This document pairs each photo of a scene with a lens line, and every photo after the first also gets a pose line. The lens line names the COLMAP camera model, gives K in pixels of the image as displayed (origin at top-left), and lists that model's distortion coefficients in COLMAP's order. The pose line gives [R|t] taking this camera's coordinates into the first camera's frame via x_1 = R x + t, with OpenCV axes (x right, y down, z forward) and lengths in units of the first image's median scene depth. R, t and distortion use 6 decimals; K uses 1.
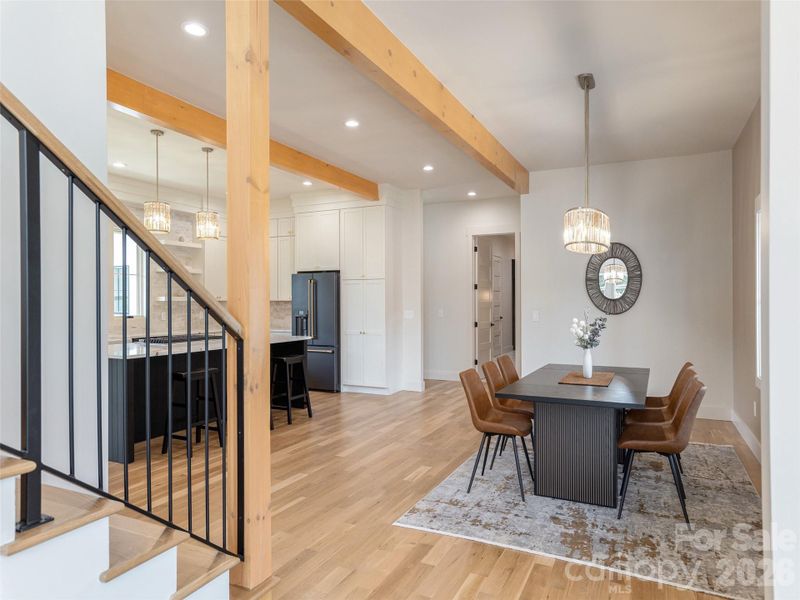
lens RADIAL K [[503.7, 0, 398.7], [0, 503.7, 298.6], [0, 0, 1]] dist [0.005177, 0.002332]
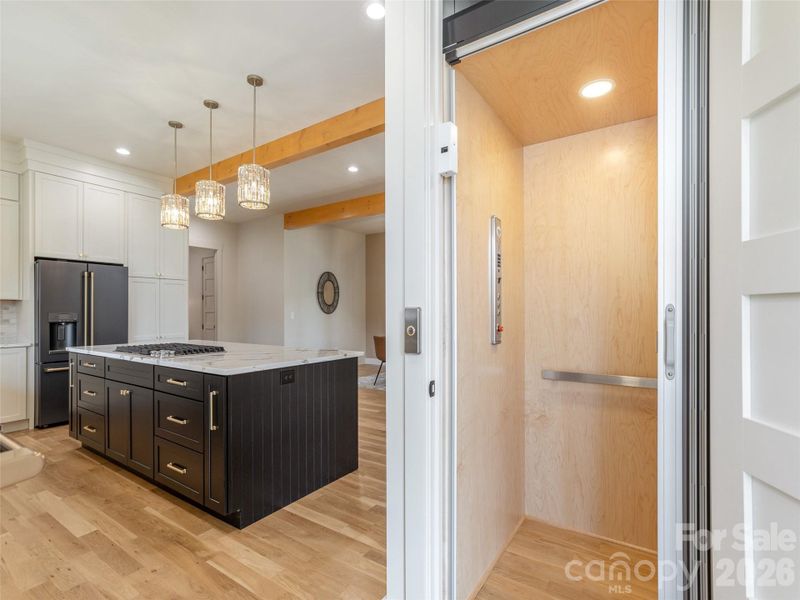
lens RADIAL K [[386.0, 0, 426.3], [0, 386.0, 297.4], [0, 0, 1]] dist [-0.014503, 0.007566]
pose [[0.092219, 0.039270, 0.994964, -0.844039], [-0.000377, 0.999223, -0.039403, 0.027331], [-0.995739, 0.003259, 0.092163, 0.538011]]
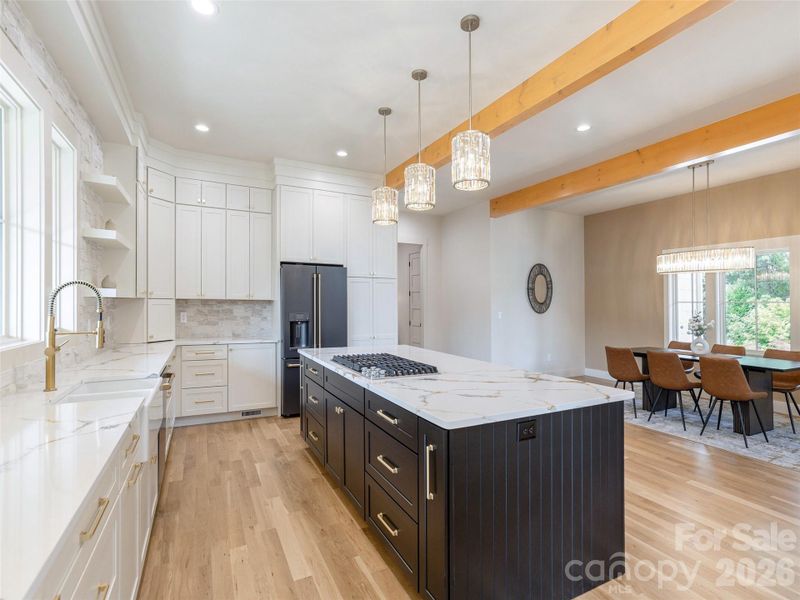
lens RADIAL K [[400.8, 0, 400.1], [0, 400.8, 298.5], [0, 0, 1]] dist [-0.021848, 0.000422]
pose [[0.596641, 0.016629, 0.802336, -0.727747], [-0.015624, 0.999836, -0.009104, 0.005479], [-0.802356, -0.007104, 0.596803, 0.628174]]
